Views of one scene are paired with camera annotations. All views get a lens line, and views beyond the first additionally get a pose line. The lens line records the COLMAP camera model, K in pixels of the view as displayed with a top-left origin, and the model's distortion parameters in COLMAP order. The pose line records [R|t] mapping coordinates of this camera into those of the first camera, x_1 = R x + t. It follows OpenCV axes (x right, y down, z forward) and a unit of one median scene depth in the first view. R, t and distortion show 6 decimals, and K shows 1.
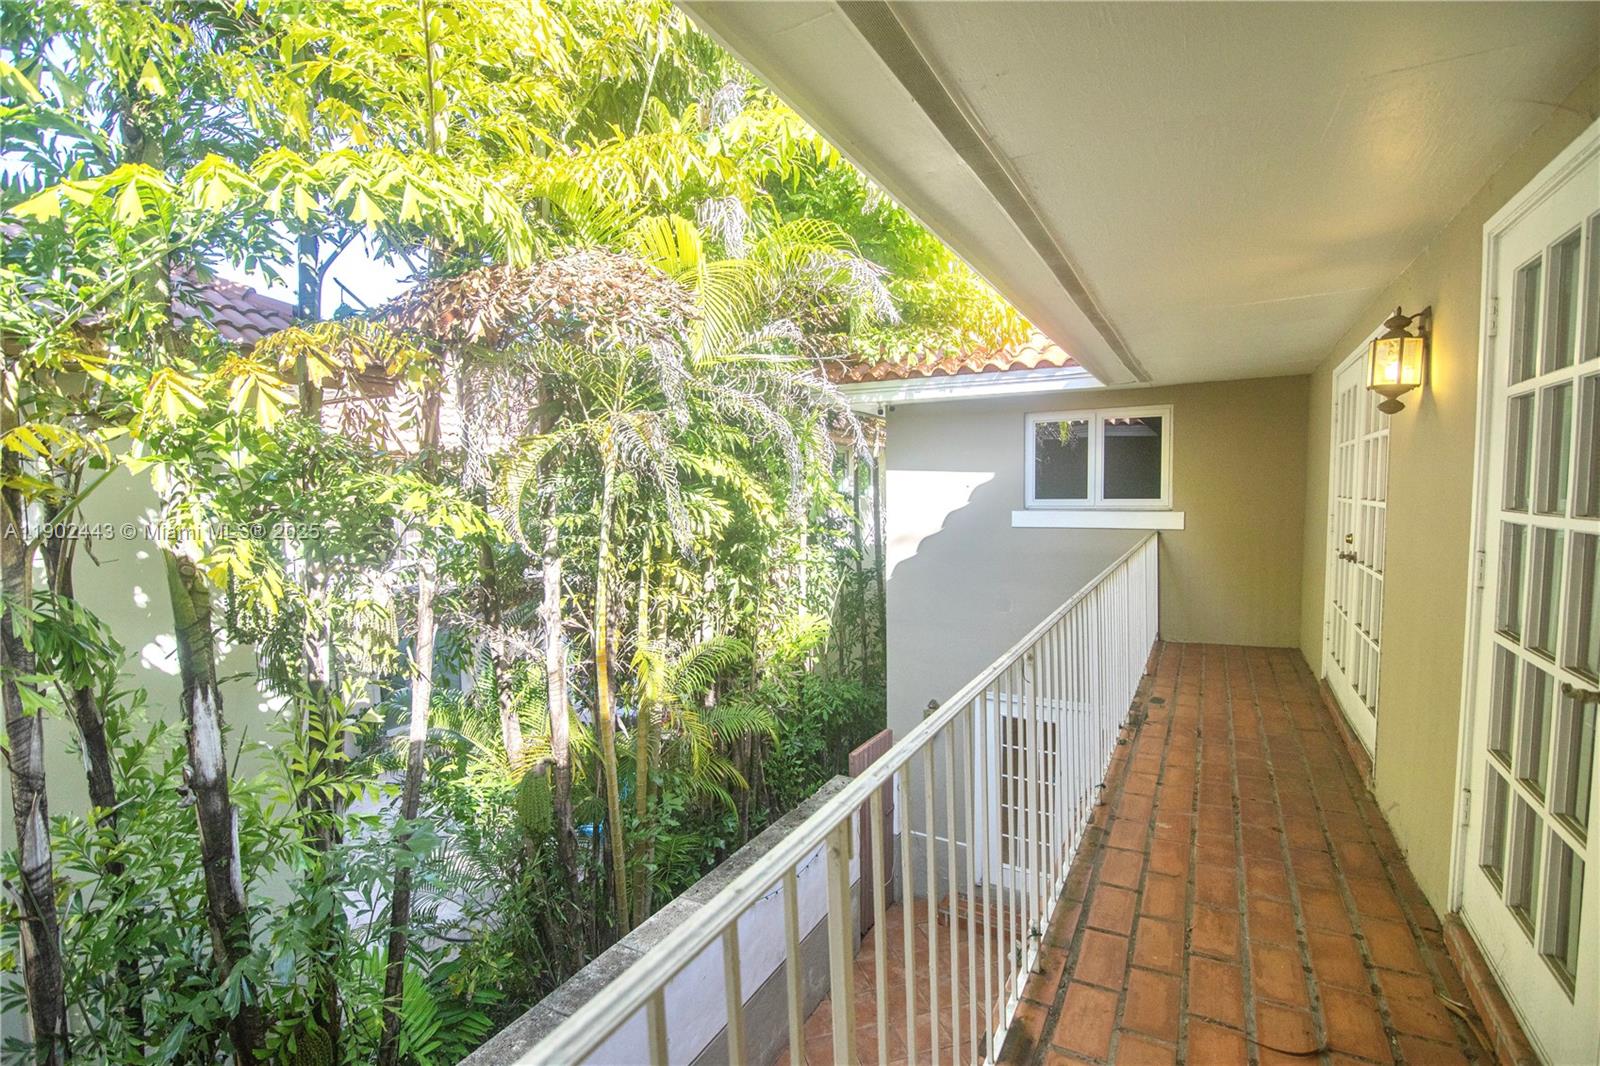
lens RADIAL K [[733.6, 0, 800.7], [0, 733.6, 533.1], [0, 0, 1]] dist [0.000999, -0.000576]
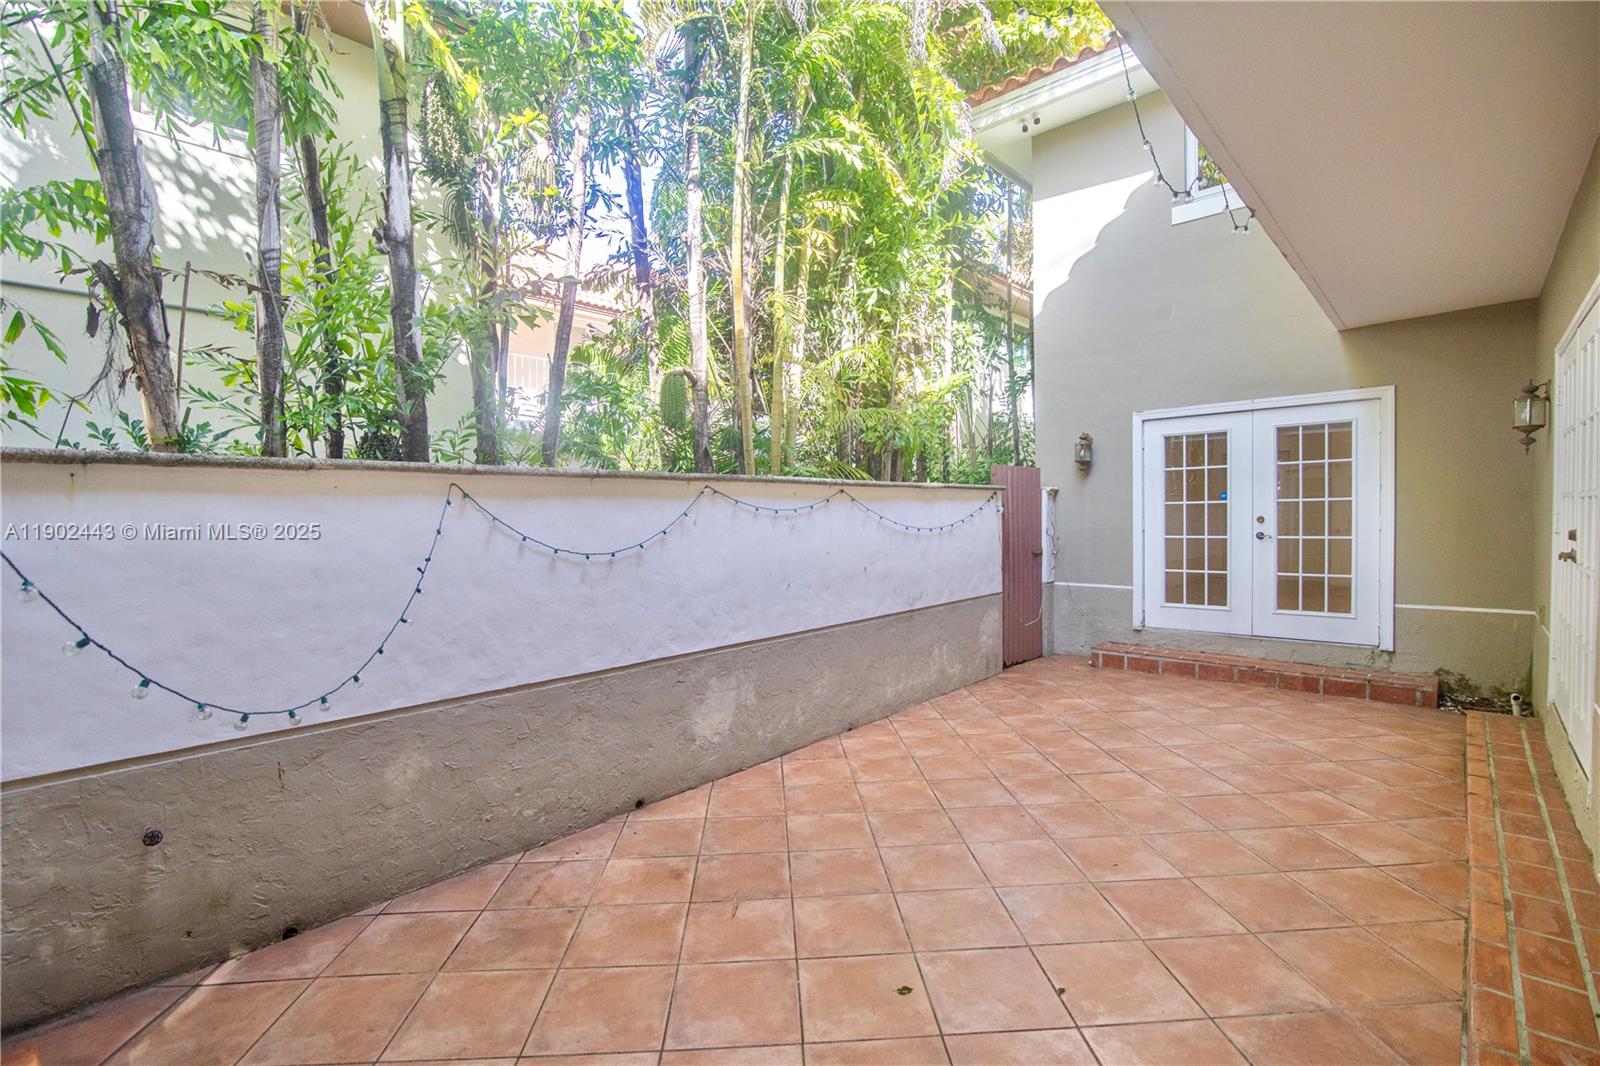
lens RADIAL K [[733.6, 0, 804.6], [0, 733.6, 528.9], [0, 0, 1]] dist [0.000999, -0.000576]
pose [[0.975287, 0.001118, -0.220937, 0.059985], [-0.014763, 0.998082, -0.060121, 0.661204], [0.220446, 0.061897, 0.973433, 0.029314]]
